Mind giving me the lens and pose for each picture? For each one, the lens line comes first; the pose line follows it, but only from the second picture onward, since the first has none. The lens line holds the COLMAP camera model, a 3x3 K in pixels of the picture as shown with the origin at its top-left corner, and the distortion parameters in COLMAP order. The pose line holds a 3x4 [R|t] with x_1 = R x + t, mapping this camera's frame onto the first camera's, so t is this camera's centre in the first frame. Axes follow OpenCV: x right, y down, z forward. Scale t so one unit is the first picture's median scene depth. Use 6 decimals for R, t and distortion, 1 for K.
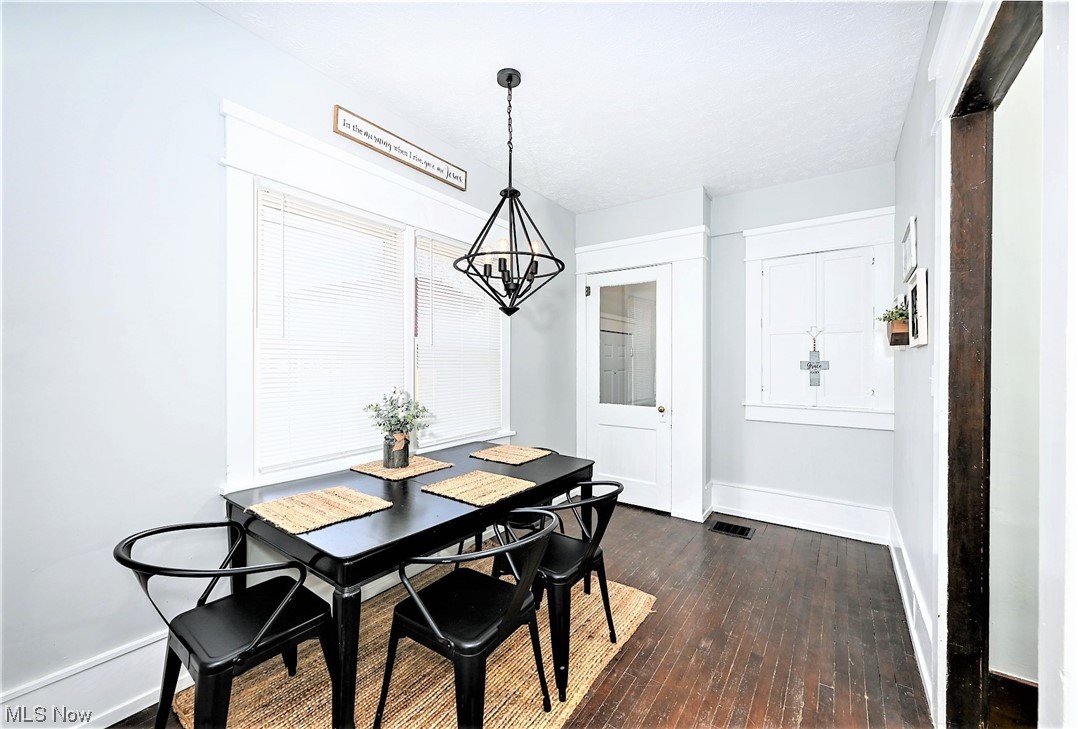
lens RADIAL K [[432.9, 0, 532.6], [0, 432.9, 367.2], [0, 0, 1]] dist [0.001976, 0.000107]
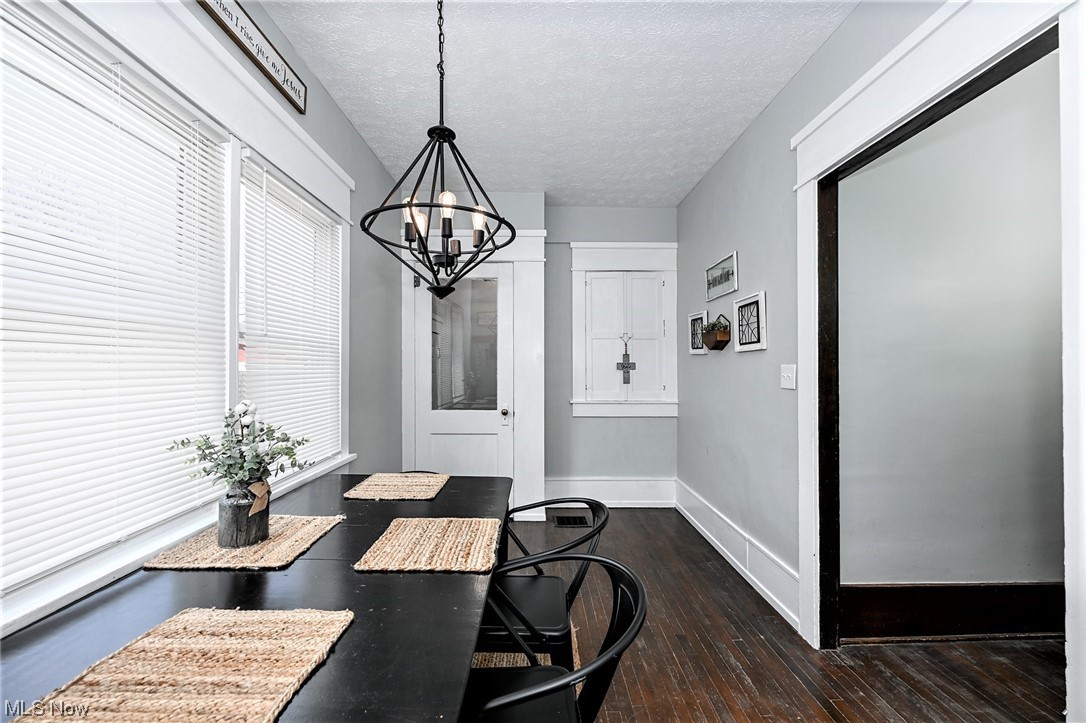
lens RADIAL K [[428.5, 0, 540.0], [0, 428.5, 364.1], [0, 0, 1]] dist [-0.002177, 0.000054]
pose [[0.799994, 0.001545, 0.600006, -0.285728], [0.006409, 0.999918, -0.011120, 0.001706], [-0.599974, 0.012742, 0.799918, 0.253534]]
